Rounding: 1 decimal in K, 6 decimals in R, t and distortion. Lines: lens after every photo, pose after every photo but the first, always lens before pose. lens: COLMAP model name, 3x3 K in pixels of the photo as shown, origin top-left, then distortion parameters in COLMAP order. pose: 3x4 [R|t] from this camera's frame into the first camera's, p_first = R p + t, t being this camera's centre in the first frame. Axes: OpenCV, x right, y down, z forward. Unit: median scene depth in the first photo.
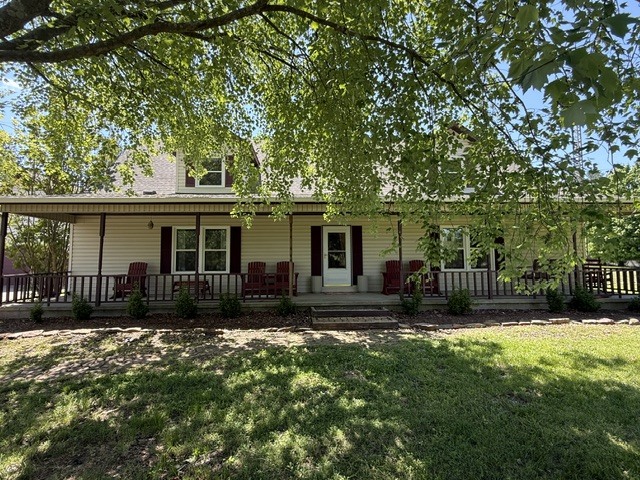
lens RADIAL K [[445.0, 0, 320.5], [0, 445.0, 245.3], [0, 0, 1]] dist [0.005230, -0.001473]
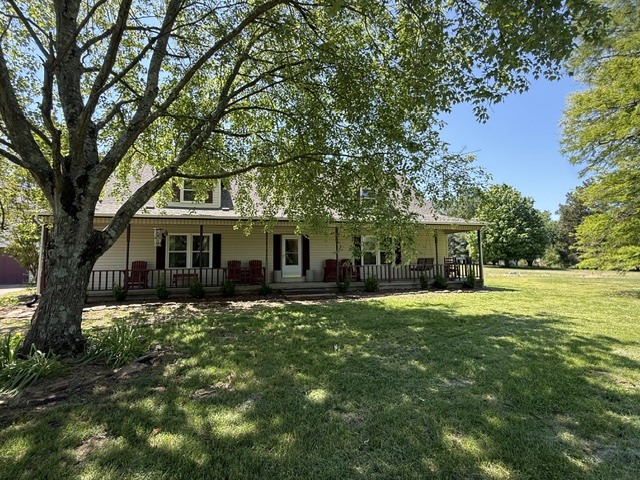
lens RADIAL K [[445.0, 0, 320.5], [0, 445.0, 245.3], [0, 0, 1]] dist [0.005230, -0.001473]
pose [[0.986102, 0.005922, 0.166034, -0.111912], [-0.006316, 0.999978, 0.001843, -0.014669], [-0.166019, -0.002866, 0.986118, -0.441397]]
